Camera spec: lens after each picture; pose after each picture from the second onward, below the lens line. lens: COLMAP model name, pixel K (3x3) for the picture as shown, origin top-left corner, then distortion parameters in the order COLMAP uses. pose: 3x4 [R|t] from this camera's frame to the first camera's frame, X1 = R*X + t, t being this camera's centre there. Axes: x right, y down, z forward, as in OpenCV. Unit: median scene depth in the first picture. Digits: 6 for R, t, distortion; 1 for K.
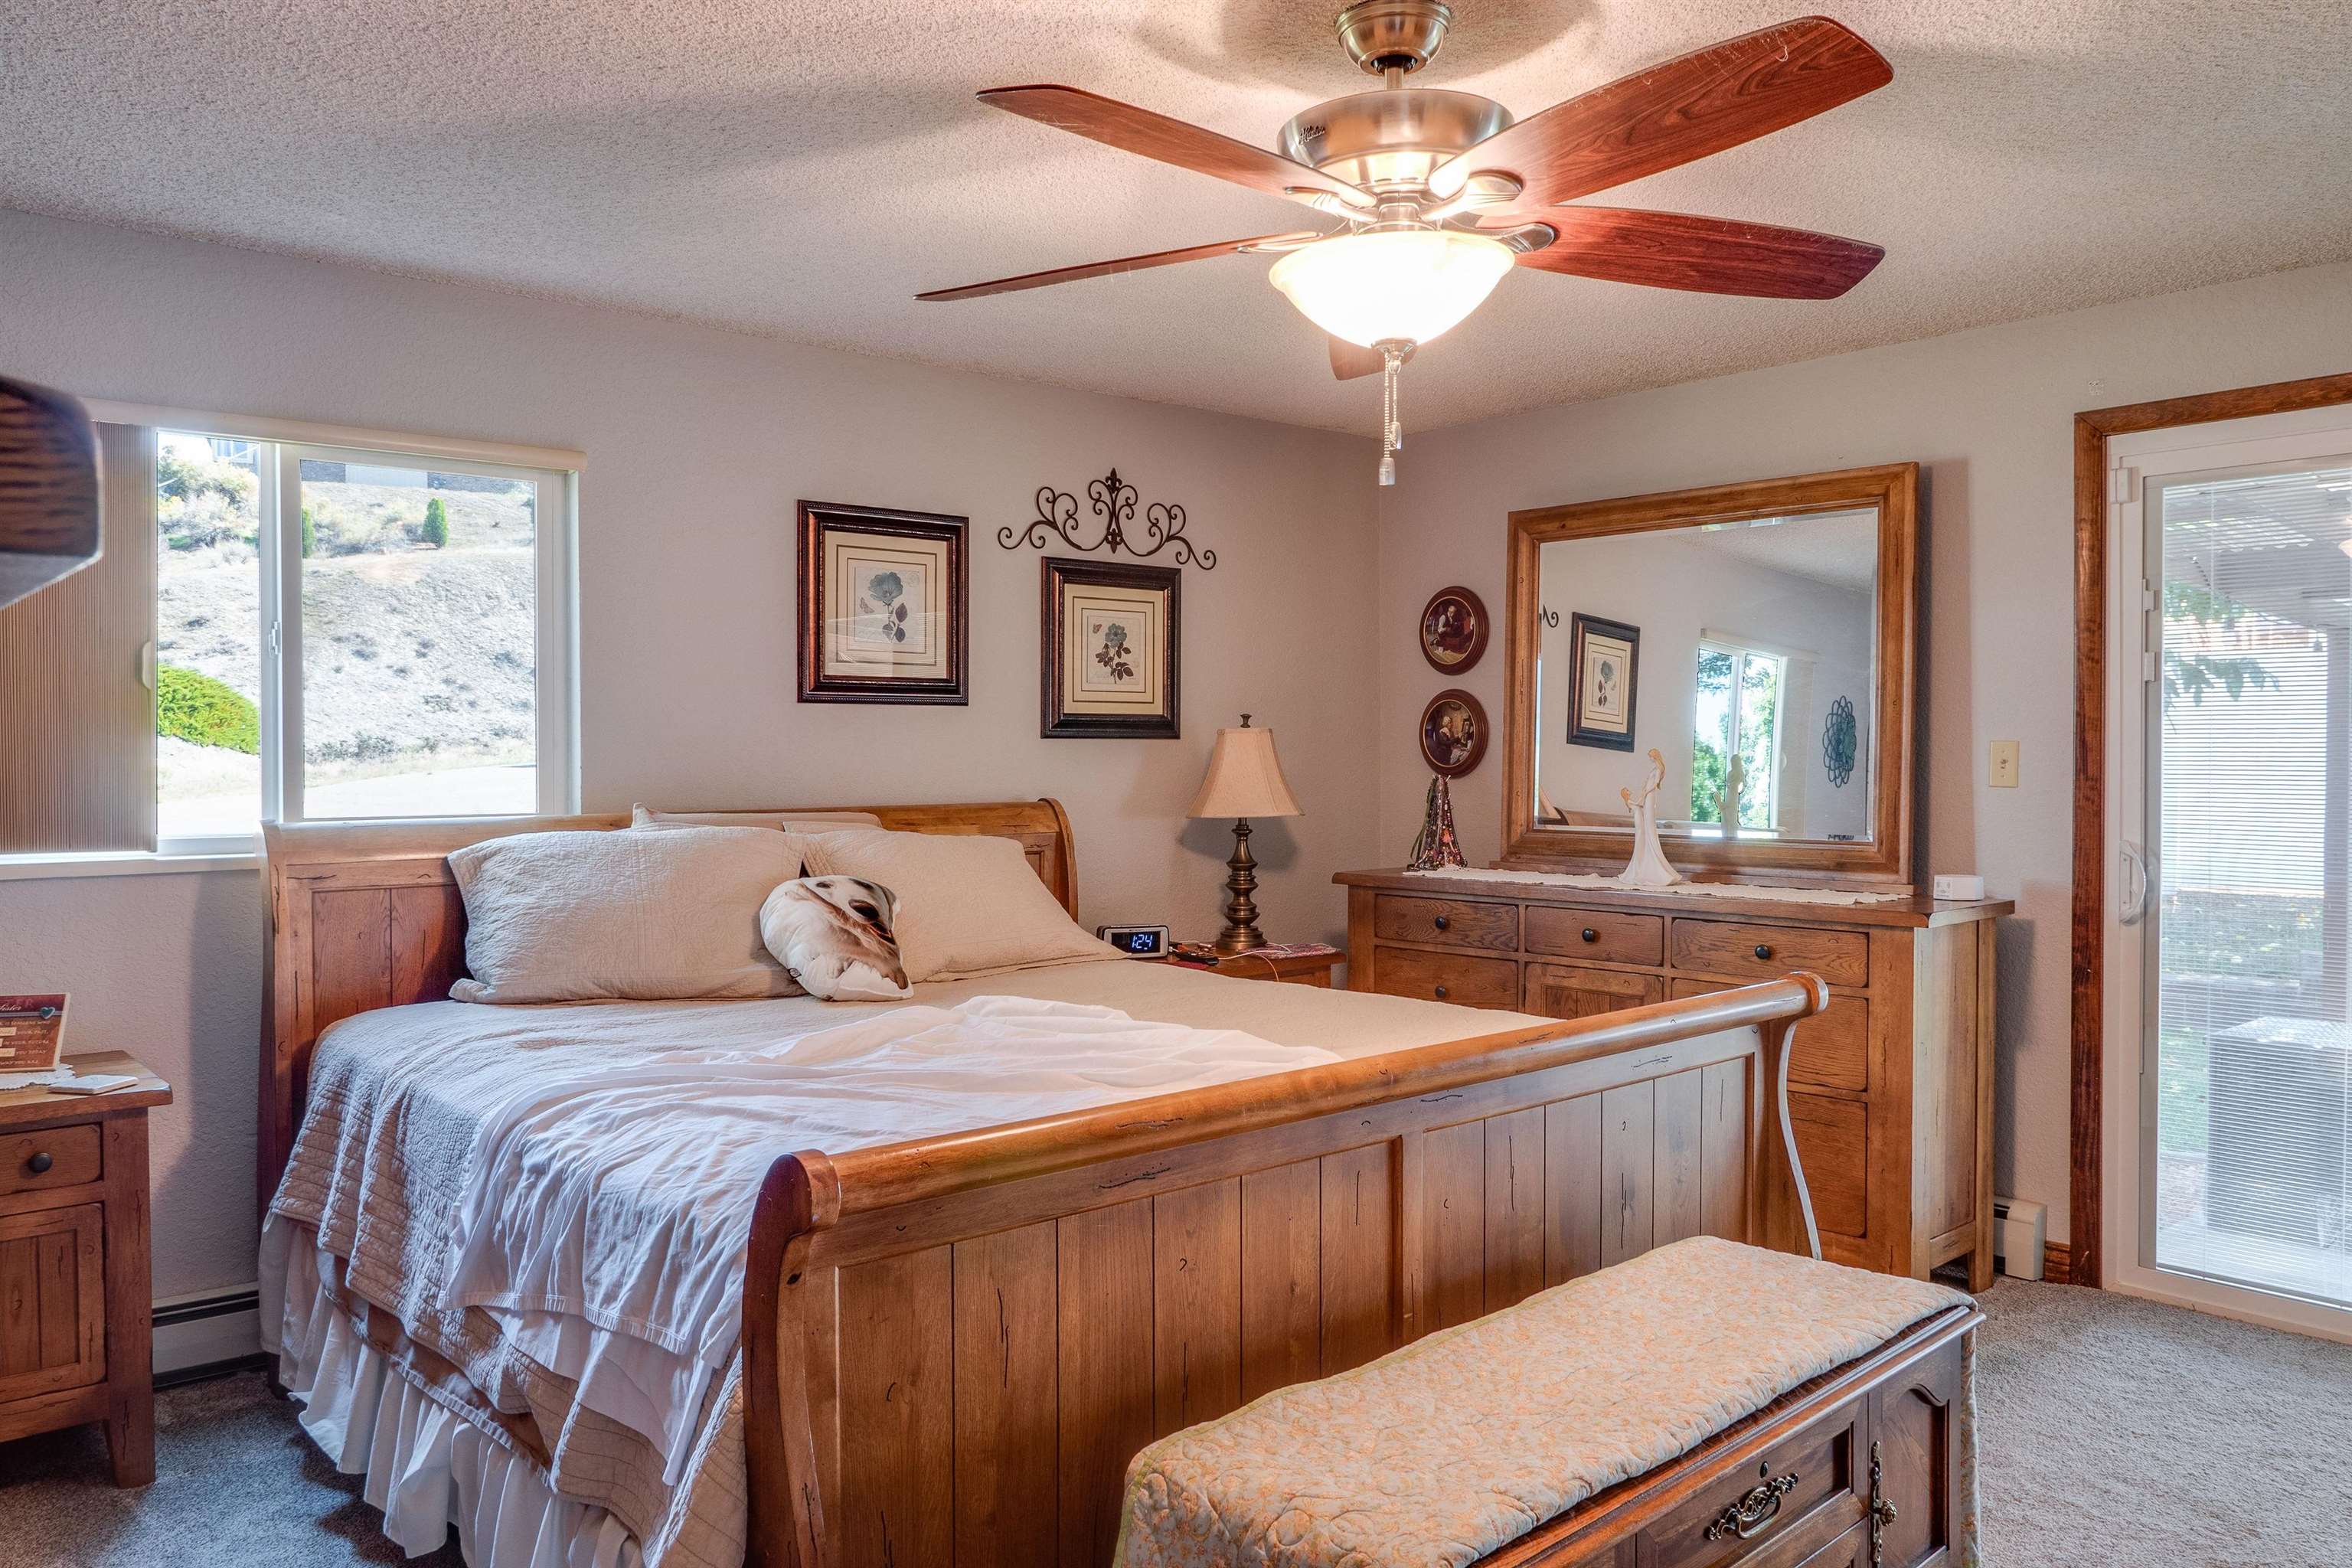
lens RADIAL K [[1748.5, 0, 1161.6], [0, 1748.5, 780.2], [0, 0, 1]] dist [-0.004816, 0.003382]
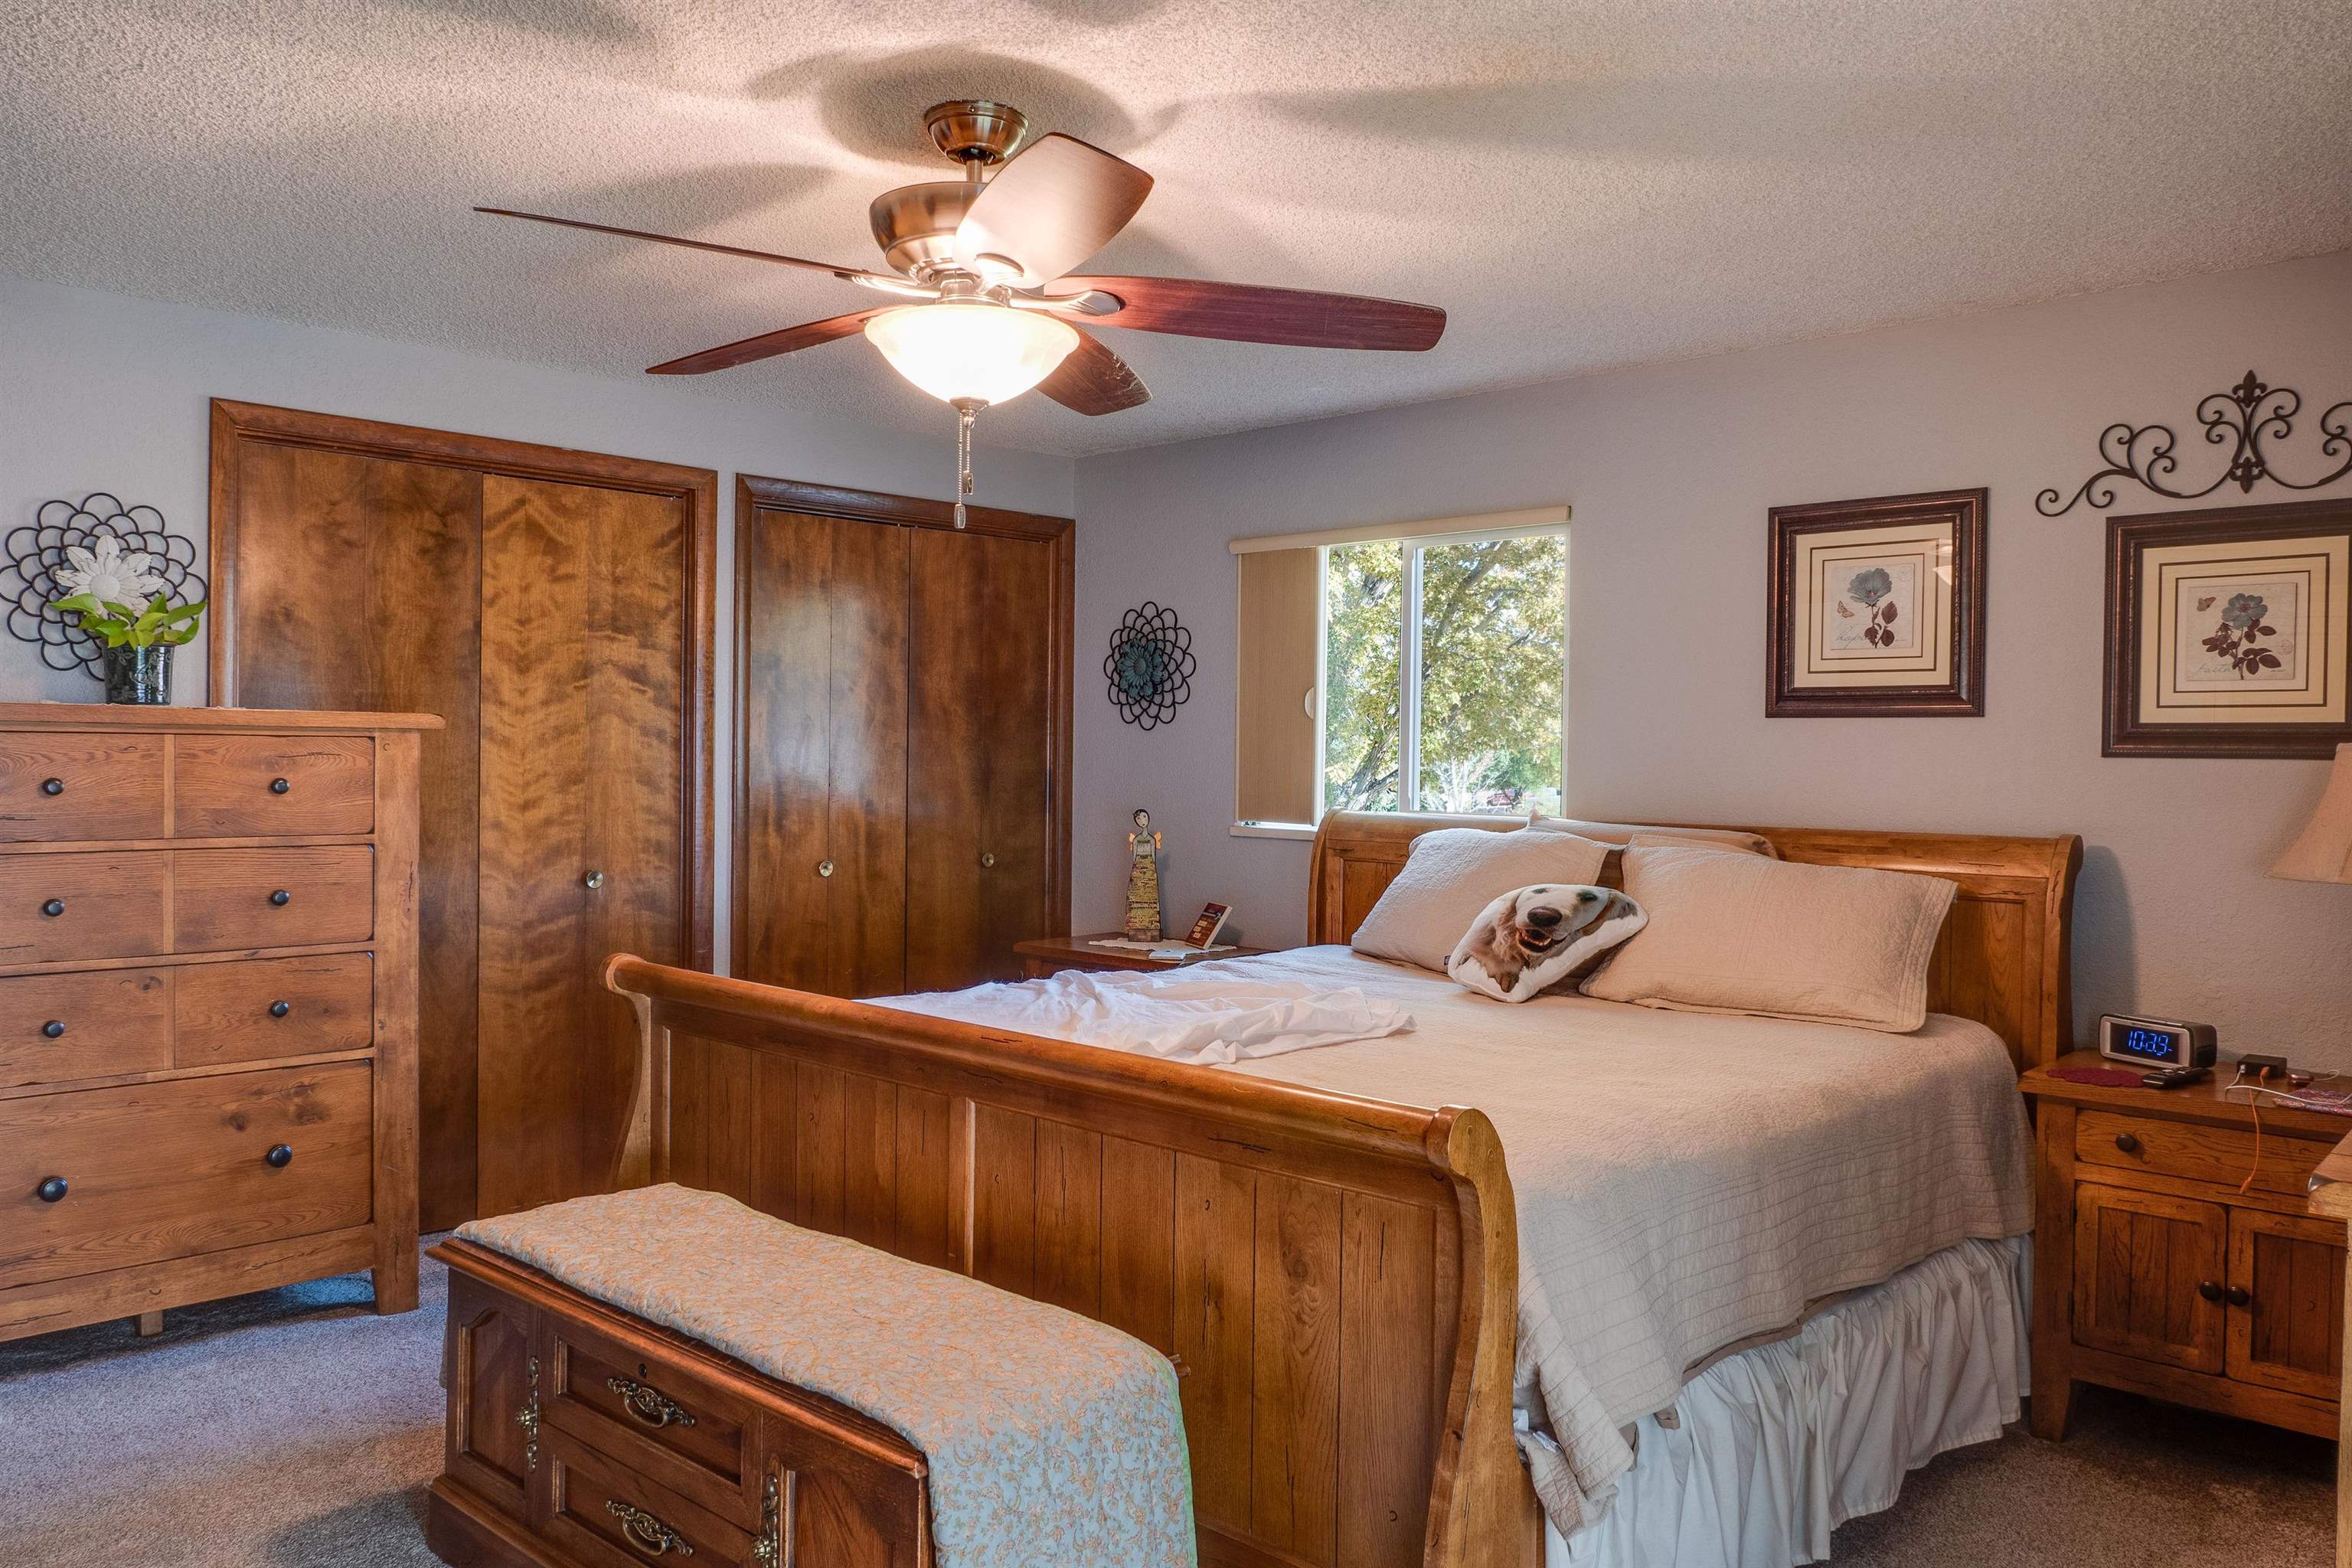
lens RADIAL K [[1748.5, 0, 1161.6], [0, 1748.5, 780.2], [0, 0, 1]] dist [-0.004816, 0.003382]
pose [[0.080592, 0.010180, -0.996695, 0.665687], [-0.036100, 0.999322, 0.007288, -0.004803], [0.996093, 0.035393, 0.080905, 0.542631]]
